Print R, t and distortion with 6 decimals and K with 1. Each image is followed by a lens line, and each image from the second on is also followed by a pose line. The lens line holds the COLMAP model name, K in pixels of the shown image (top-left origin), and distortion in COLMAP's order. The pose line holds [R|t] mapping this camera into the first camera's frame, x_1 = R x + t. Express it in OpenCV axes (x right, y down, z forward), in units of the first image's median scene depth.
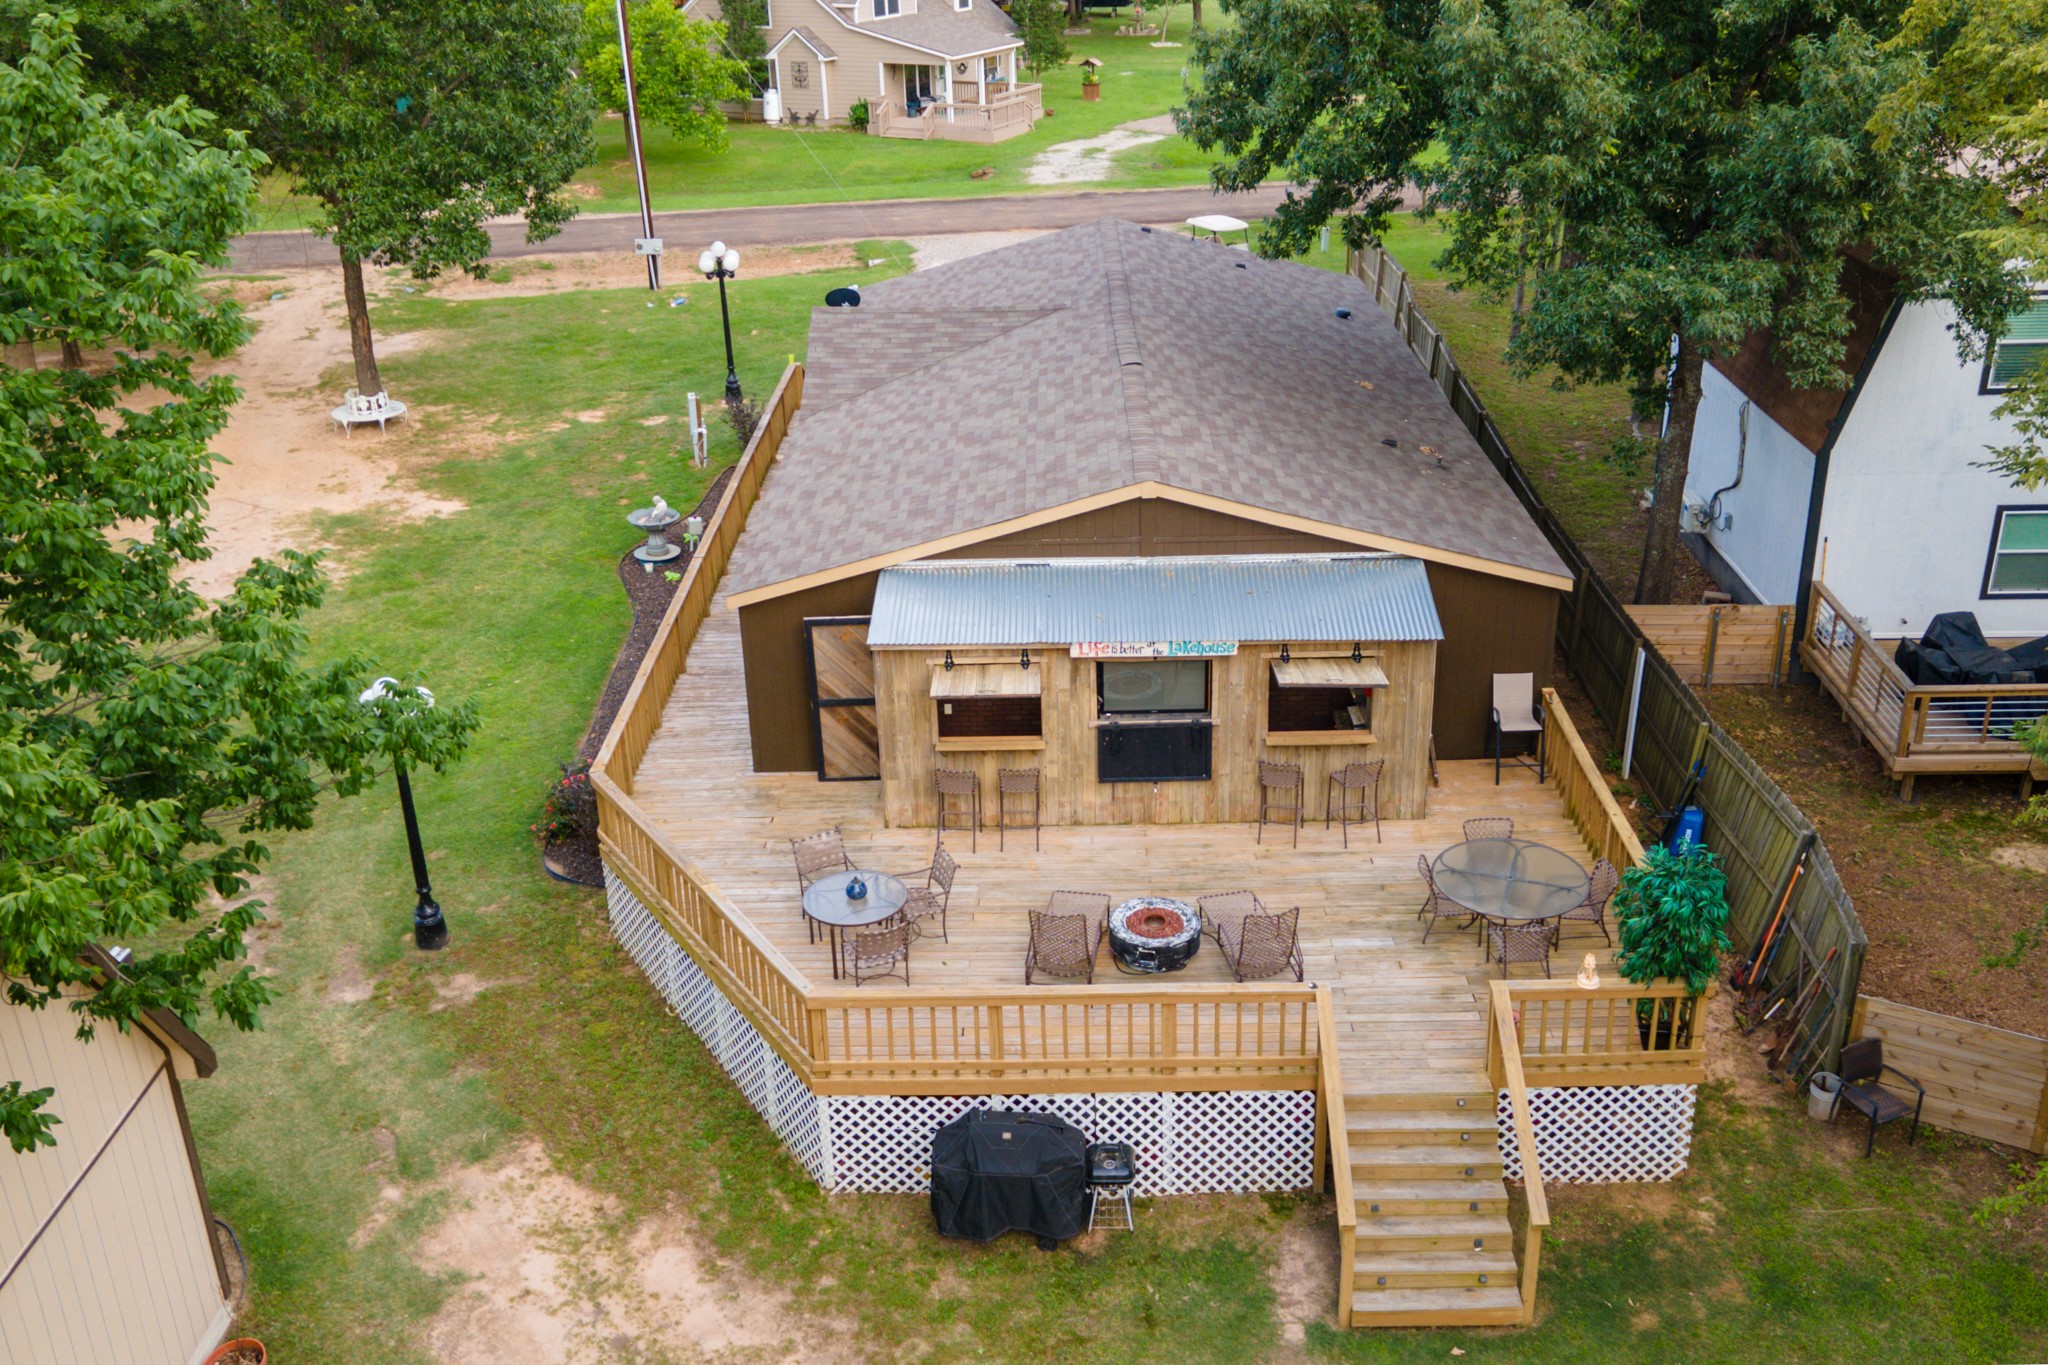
lens RADIAL K [[1436.4, 0, 1024.0], [0, 1436.4, 682.5], [0, 0, 1]] dist [0.003037, -0.003586]
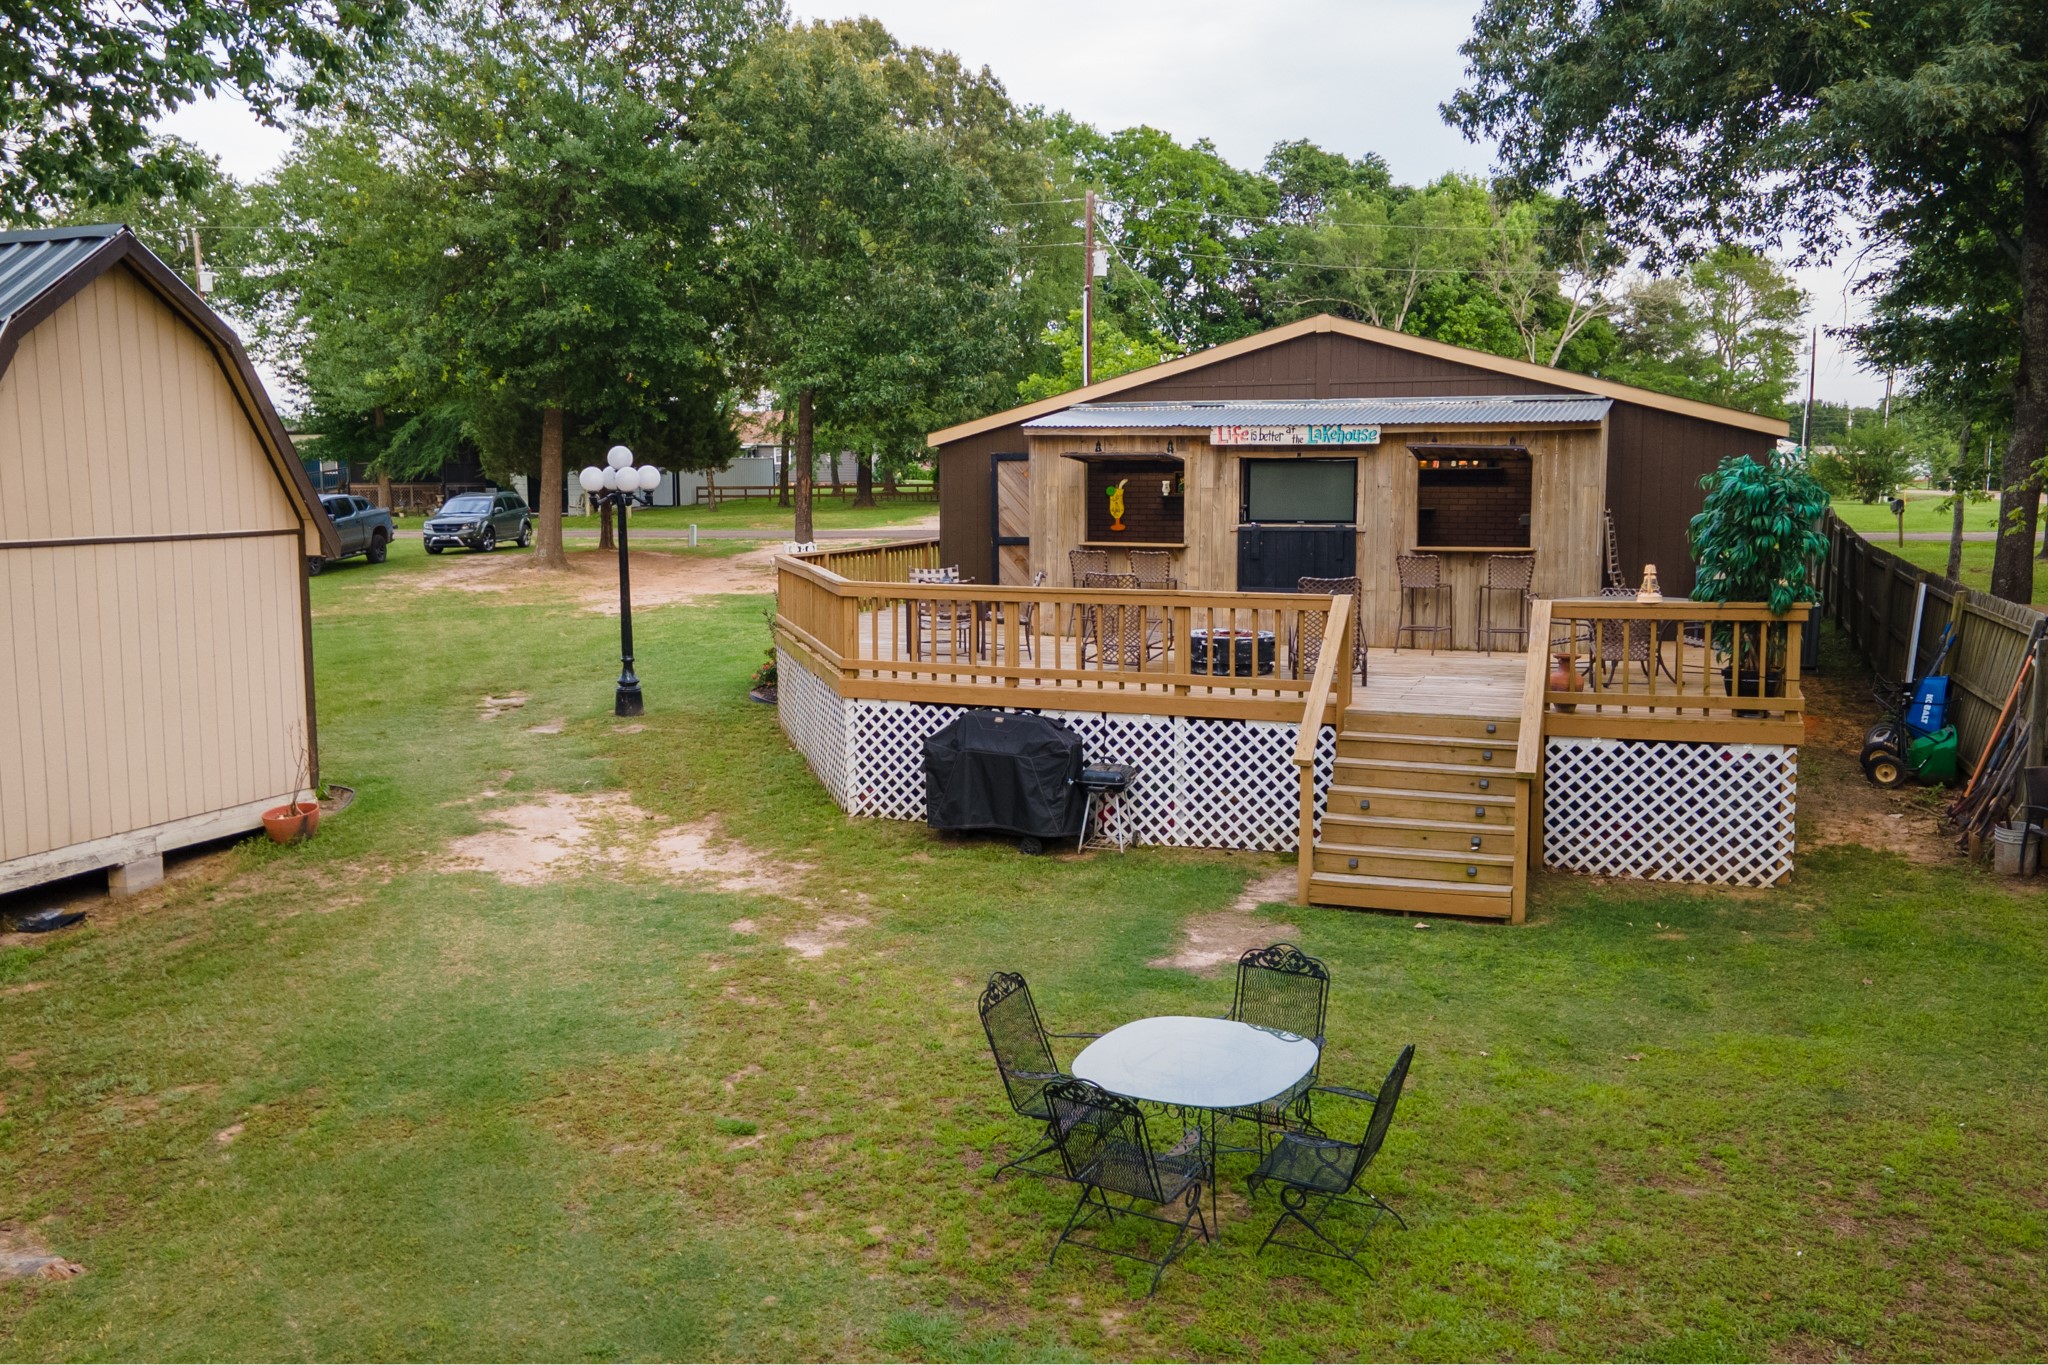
lens RADIAL K [[1402.4, 0, 1024.0], [0, 1402.4, 682.5], [0, 0, 1]] dist [-0.000907, -0.003096]
pose [[0.951514, 0.074235, -0.298515, 0.273082], [-0.135296, 0.972533, -0.189405, 0.445616], [0.276255, 0.220609, 0.935422, 0.100281]]
